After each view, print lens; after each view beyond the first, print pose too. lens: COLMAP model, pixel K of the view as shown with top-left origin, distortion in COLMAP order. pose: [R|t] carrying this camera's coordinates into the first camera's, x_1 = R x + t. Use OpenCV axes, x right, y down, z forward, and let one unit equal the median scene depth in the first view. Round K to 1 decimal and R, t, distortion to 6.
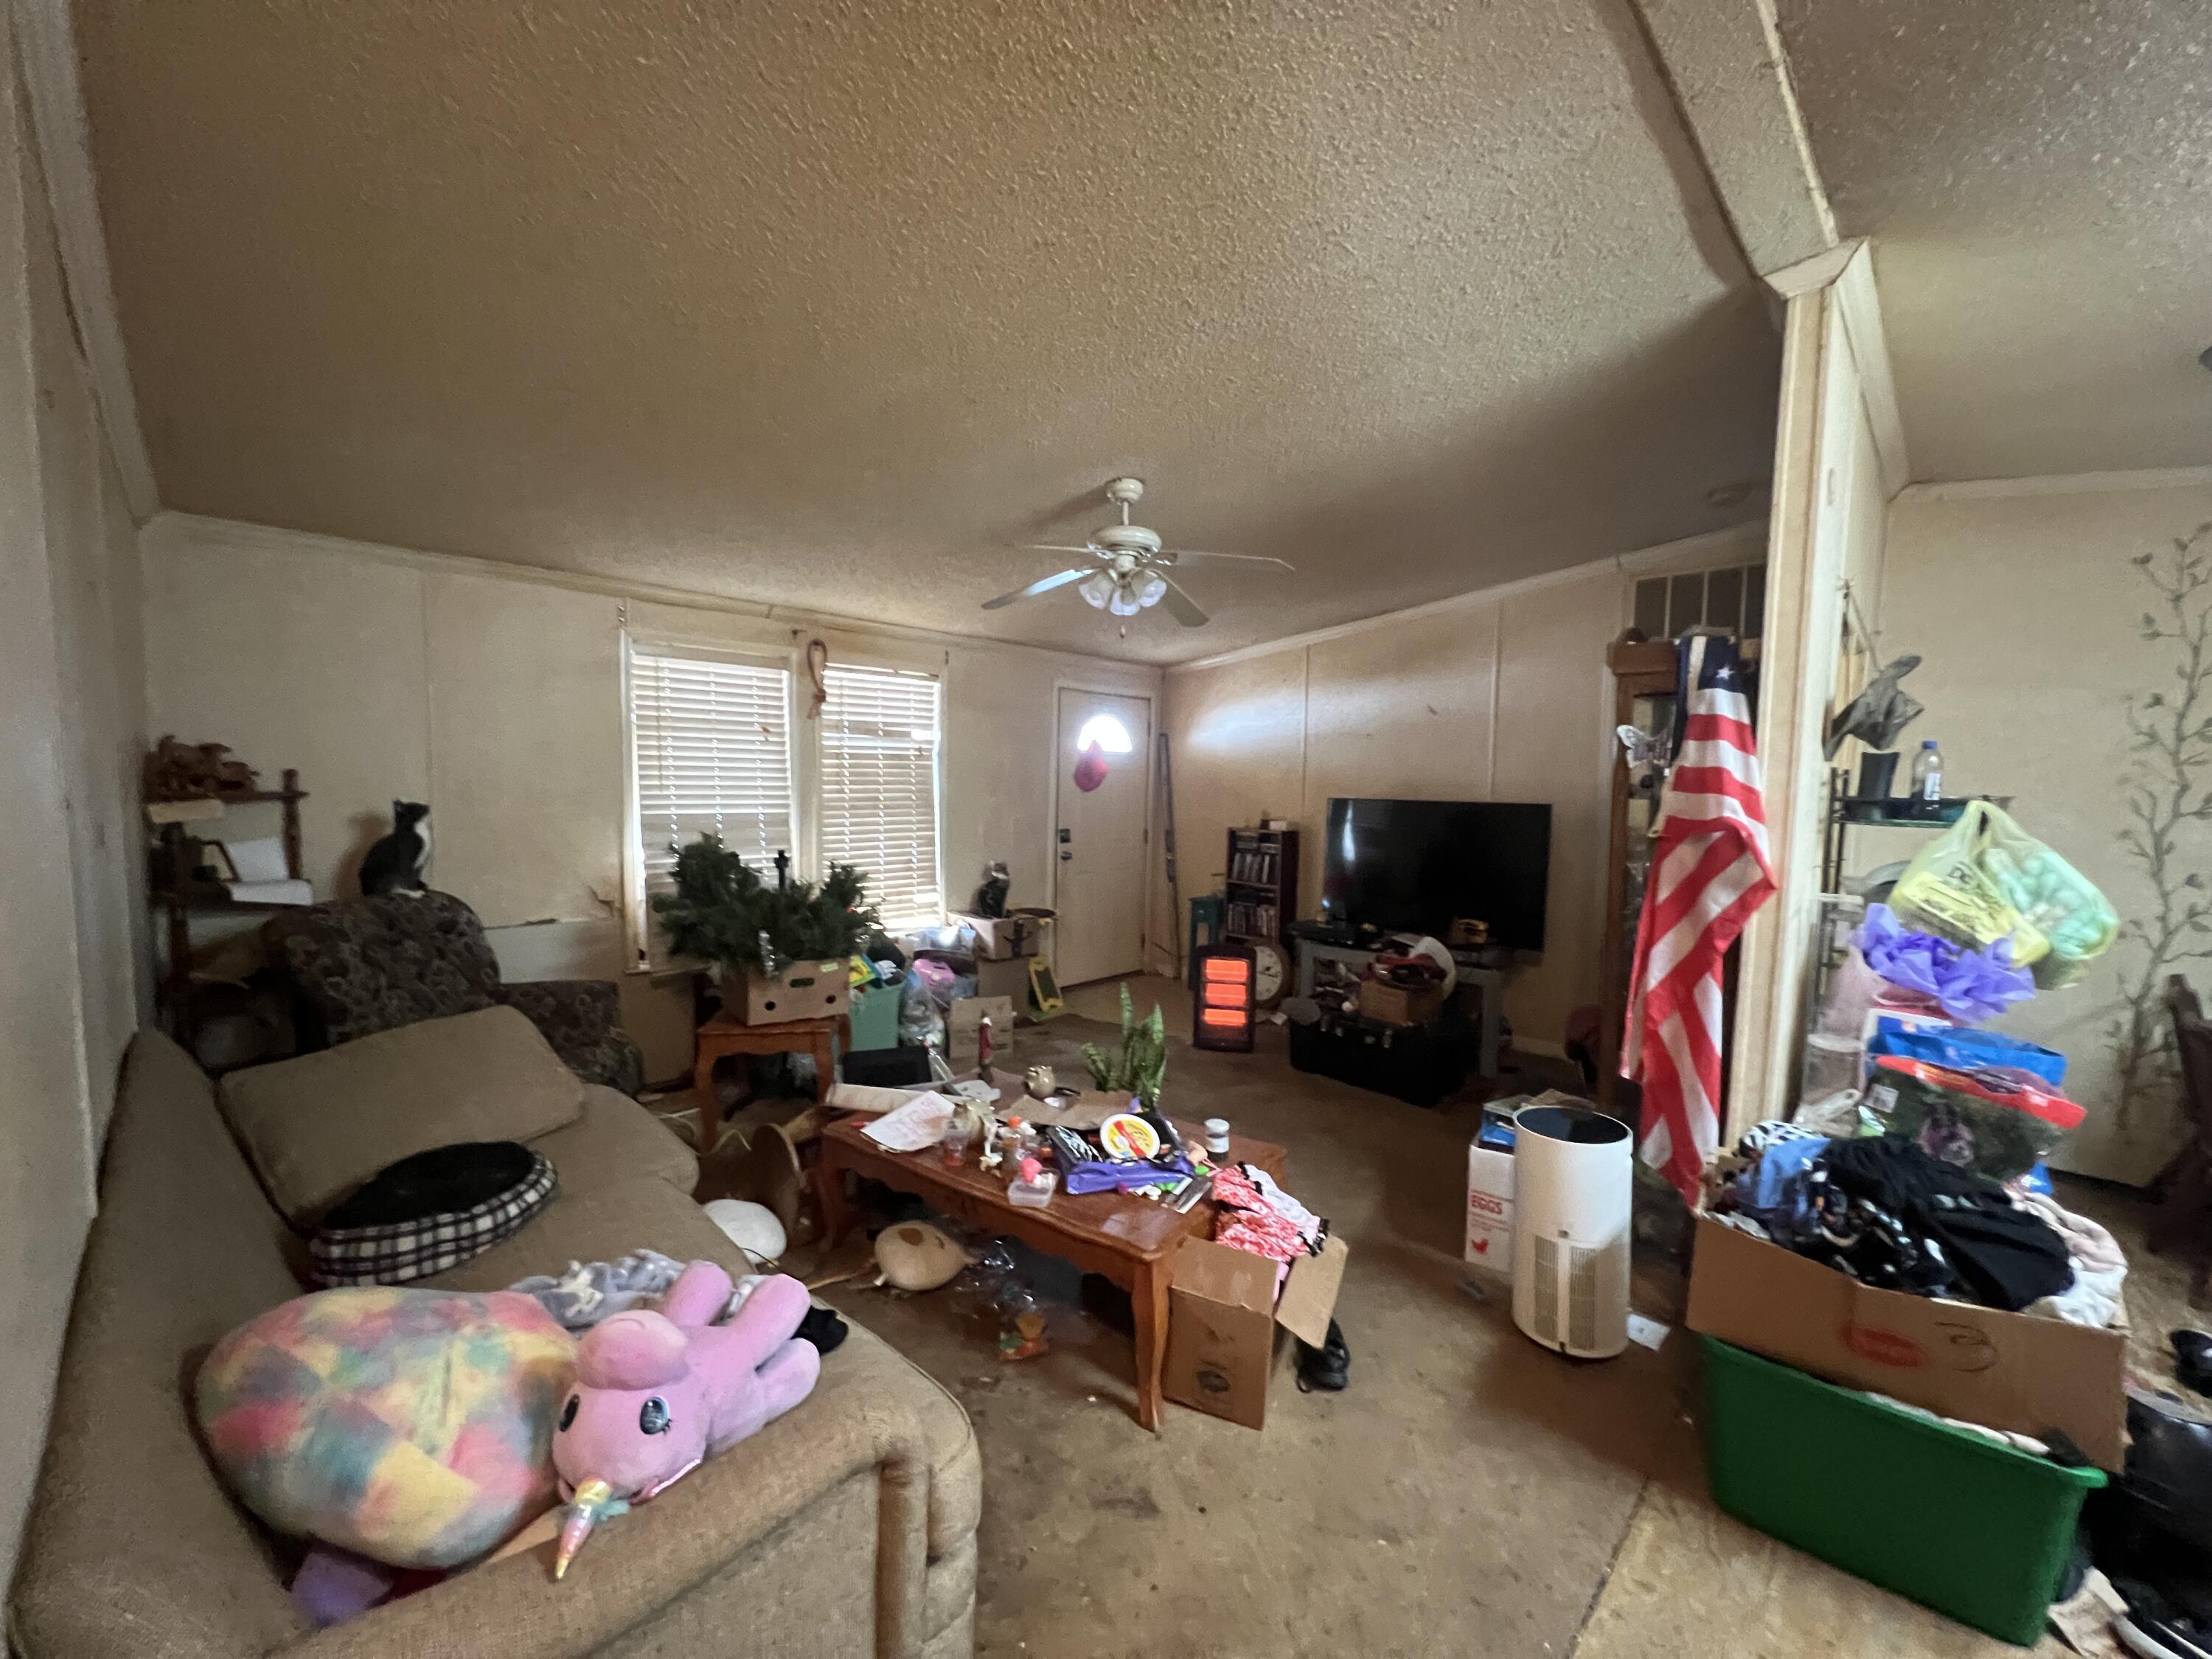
lens RADIAL K [[884.3, 0, 1112.5], [0, 884.3, 836.5], [0, 0, 1]] dist [-0.001665, 0.000193]
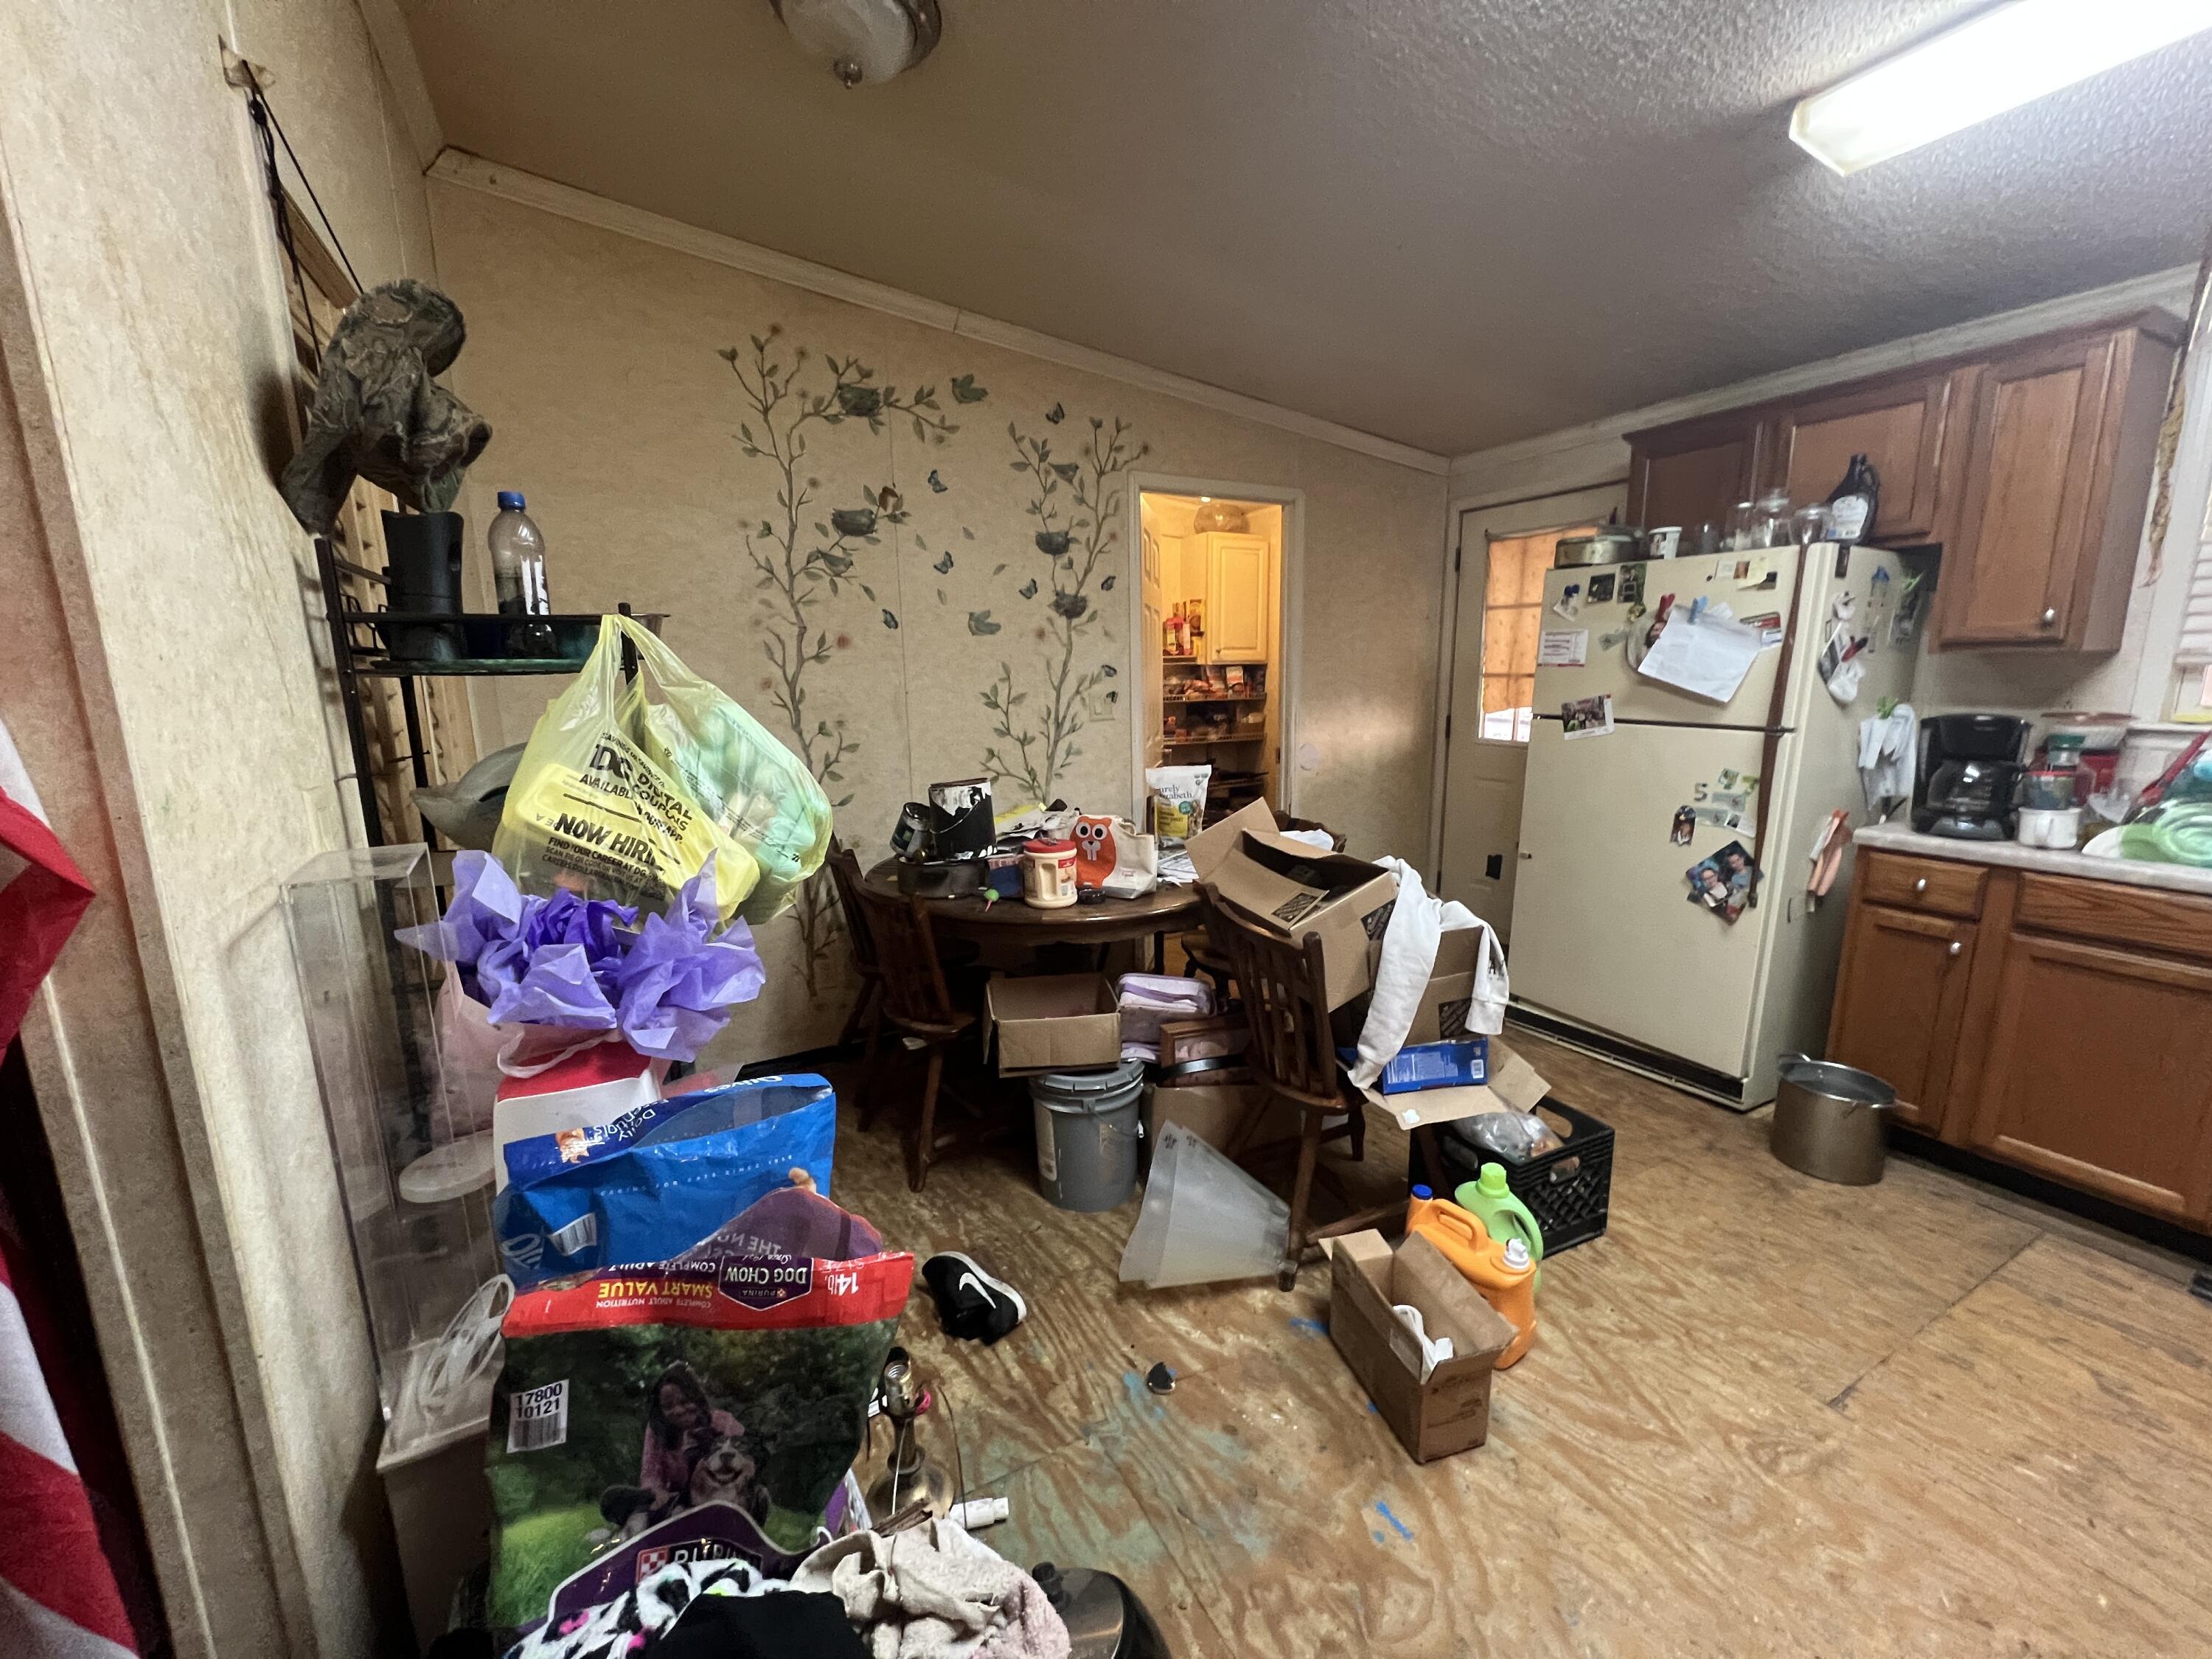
lens RADIAL K [[884.3, 0, 1106.0], [0, 884.3, 835.9], [0, 0, 1]] dist [-0.001665, 0.000193]
pose [[0.307869, -0.204980, 0.929086, 0.562603], [0.087586, 0.978476, 0.186854, 0.015206], [-0.947389, 0.023848, 0.319195, 0.565205]]
